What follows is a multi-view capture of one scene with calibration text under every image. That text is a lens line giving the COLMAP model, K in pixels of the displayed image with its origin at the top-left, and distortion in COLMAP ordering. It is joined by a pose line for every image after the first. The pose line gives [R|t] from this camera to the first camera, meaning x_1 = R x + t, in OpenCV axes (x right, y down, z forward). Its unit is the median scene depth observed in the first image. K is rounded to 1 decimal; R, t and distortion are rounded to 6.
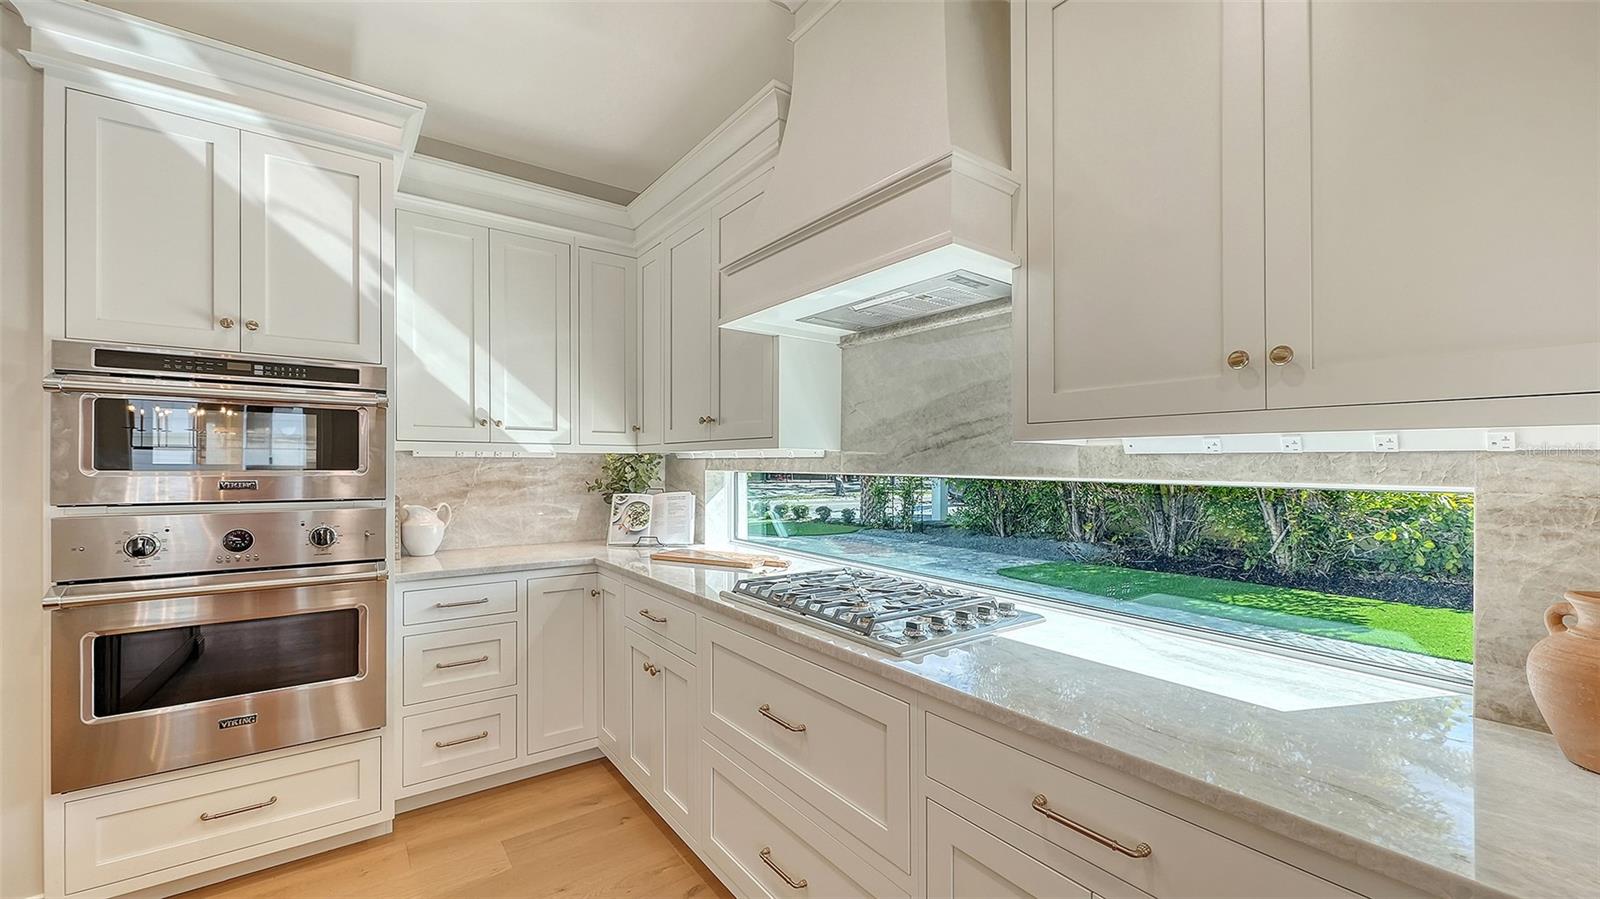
lens RADIAL K [[626.6, 0, 797.4], [0, 626.6, 444.4], [0, 0, 1]] dist [-0.000889, -0.000917]
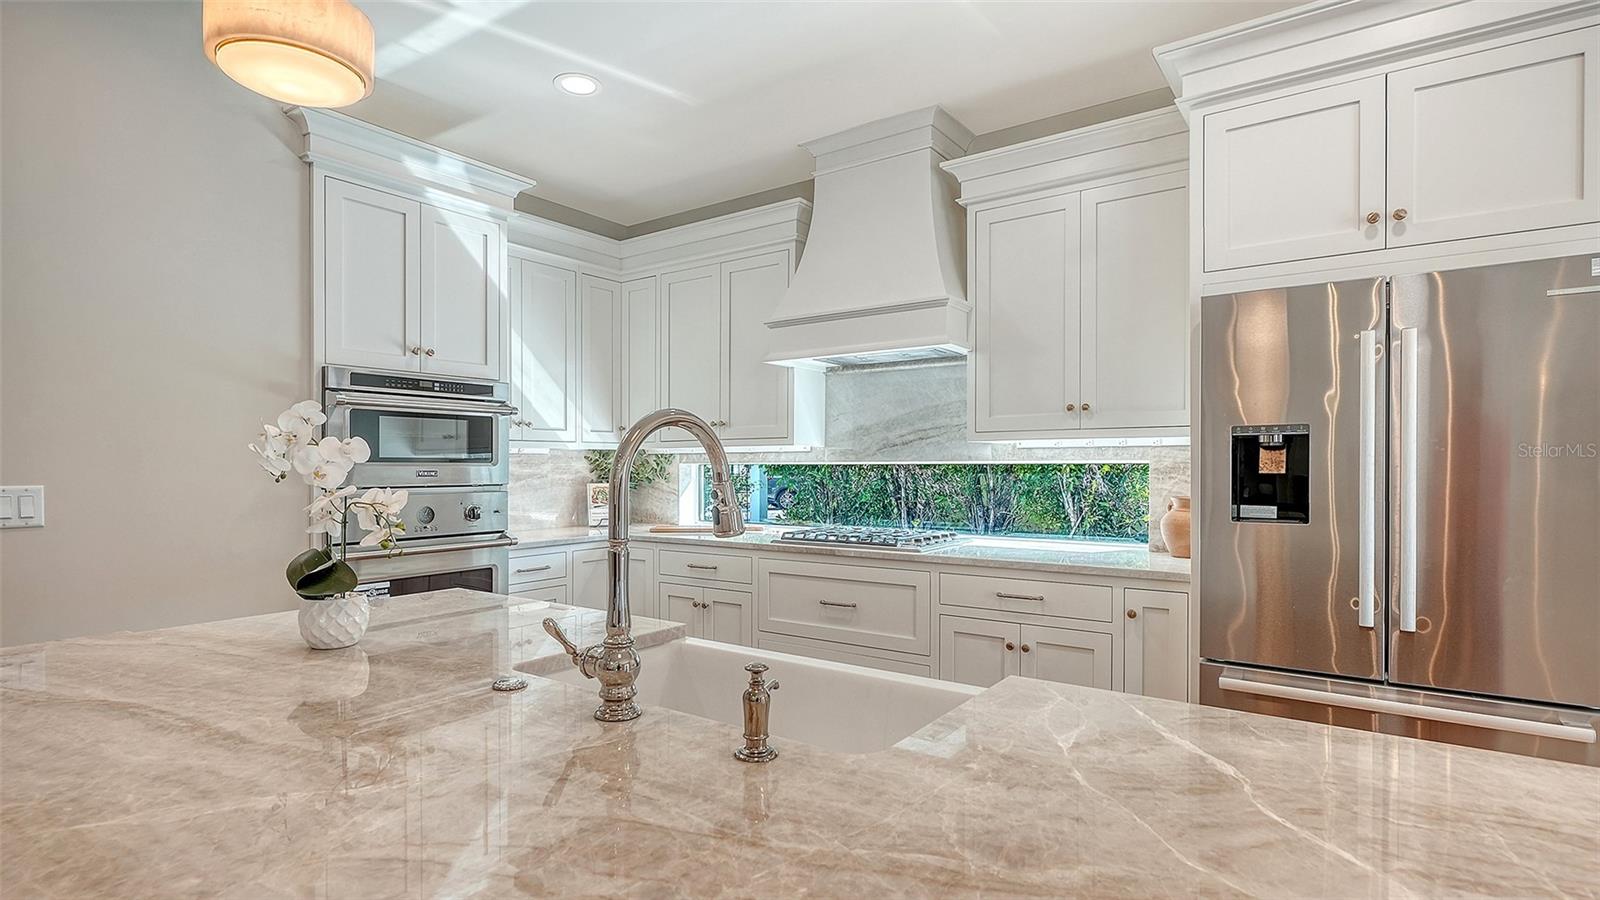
lens RADIAL K [[790.2, 0, 799.8], [0, 790.2, 459.4], [0, 0, 1]] dist [-0.002234, 0.000298]
pose [[0.948800, -0.007354, 0.315793, -0.639581], [-0.000612, 0.999684, 0.025118, -0.007462], [-0.315878, -0.024026, 0.948496, -0.799859]]
